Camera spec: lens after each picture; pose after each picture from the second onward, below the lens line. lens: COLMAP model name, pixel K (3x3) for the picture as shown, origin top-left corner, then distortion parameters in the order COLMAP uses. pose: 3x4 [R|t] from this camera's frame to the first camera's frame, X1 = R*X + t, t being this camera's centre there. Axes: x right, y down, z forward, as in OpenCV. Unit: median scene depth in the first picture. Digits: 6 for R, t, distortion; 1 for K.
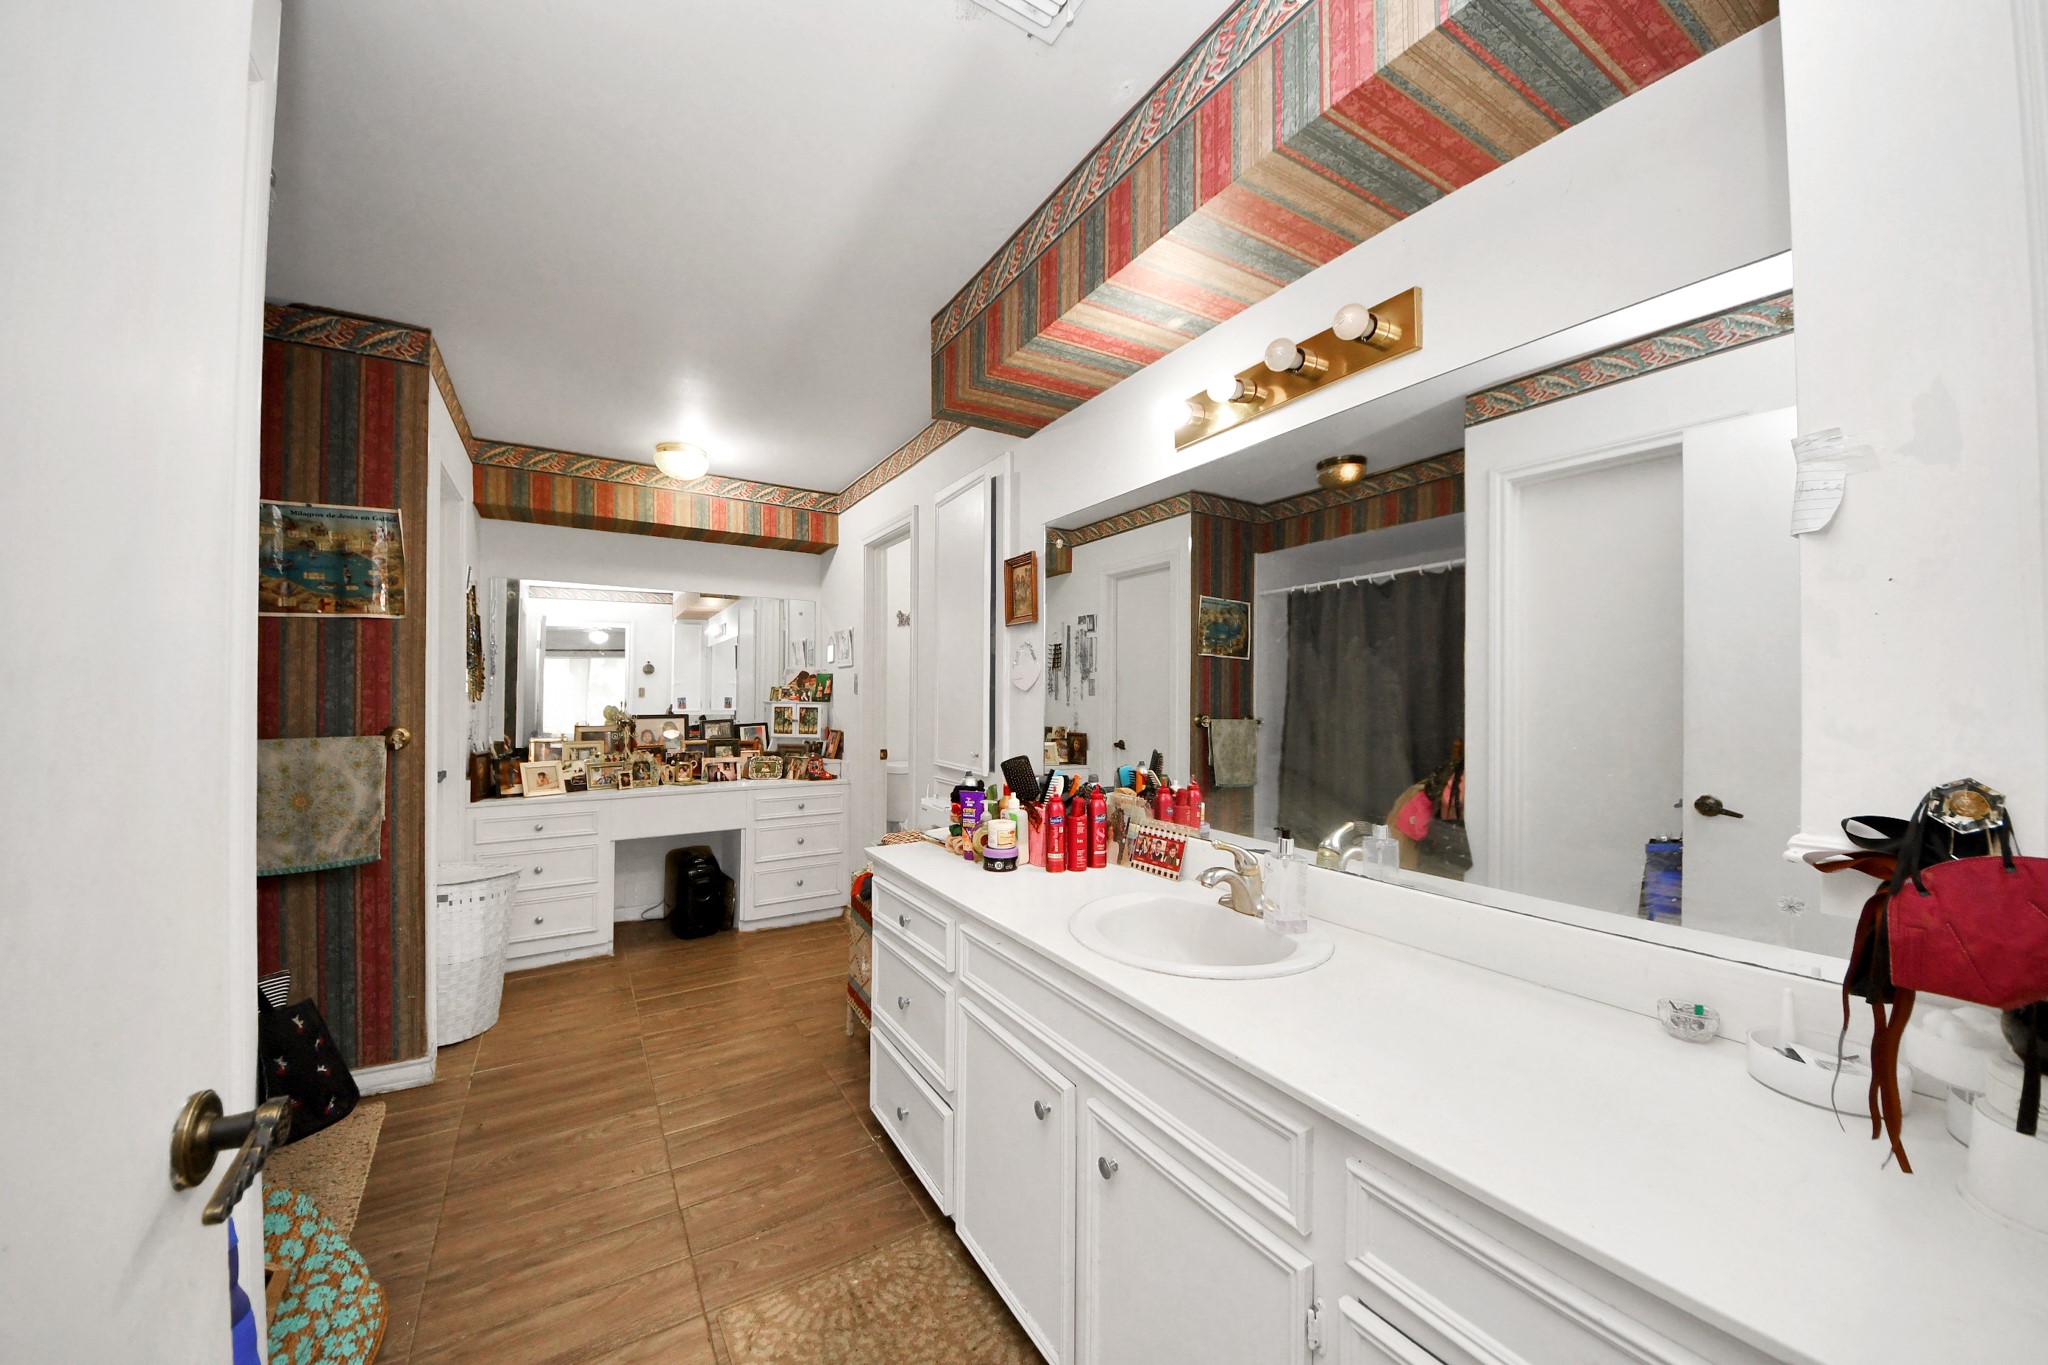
lens RADIAL K [[722.4, 0, 1017.9], [0, 722.4, 687.6], [0, 0, 1]] dist [0.043033, -0.027212]
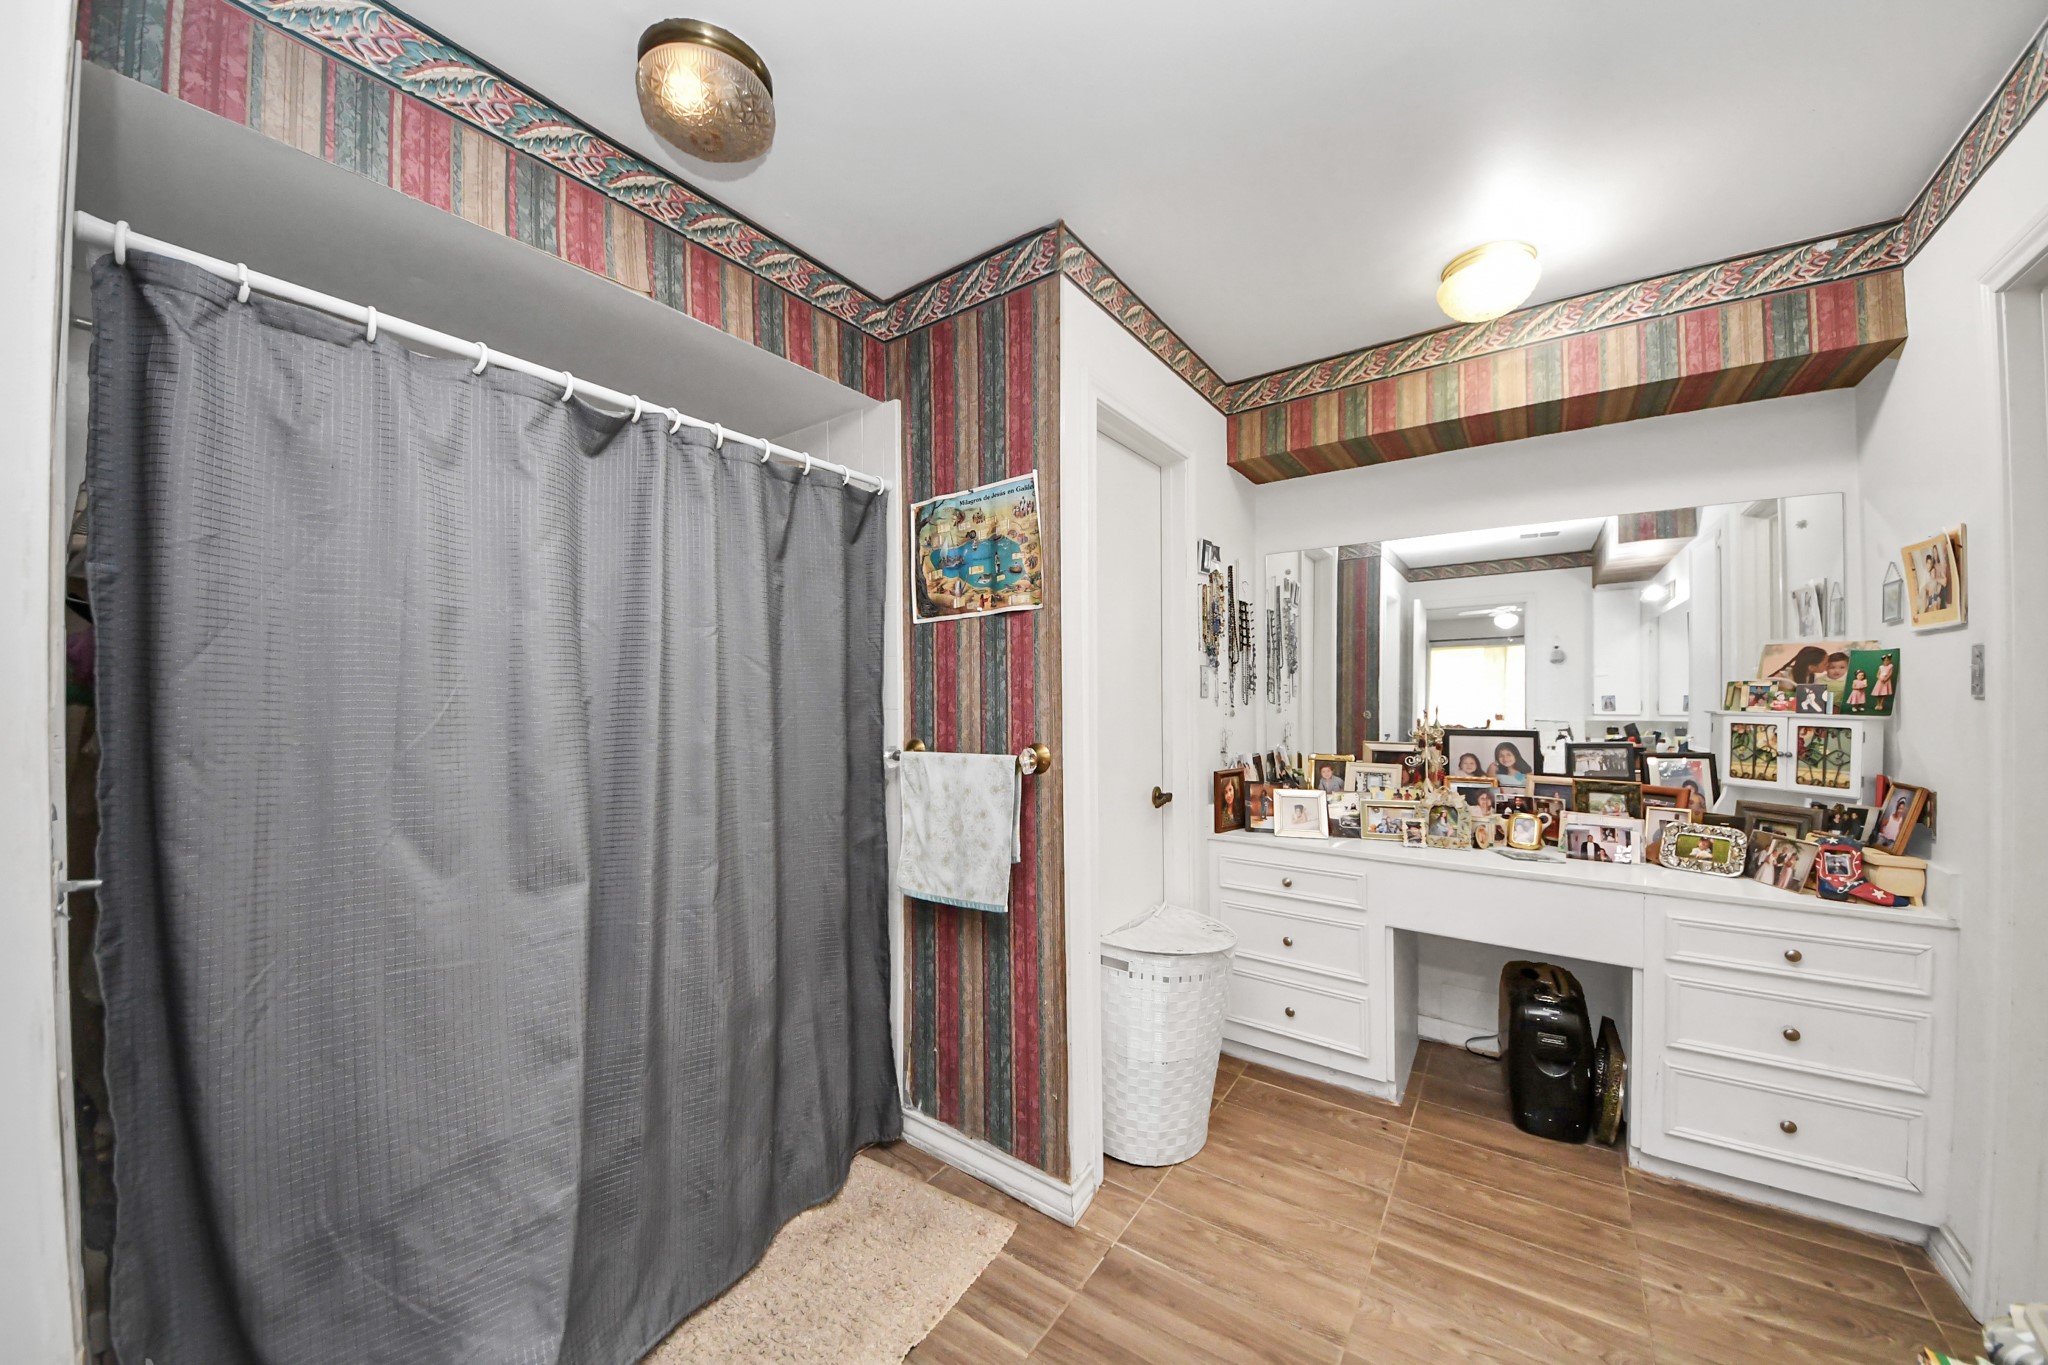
lens RADIAL K [[730.1, 0, 1026.4], [0, 730.1, 688.1], [0, 0, 1]] dist [0.047126, -0.028125]
pose [[0.402070, -0.009191, -0.915563, -0.076624], [0.016372, 0.999862, -0.002848, -0.003724], [0.915462, -0.013844, 0.402165, 0.415084]]
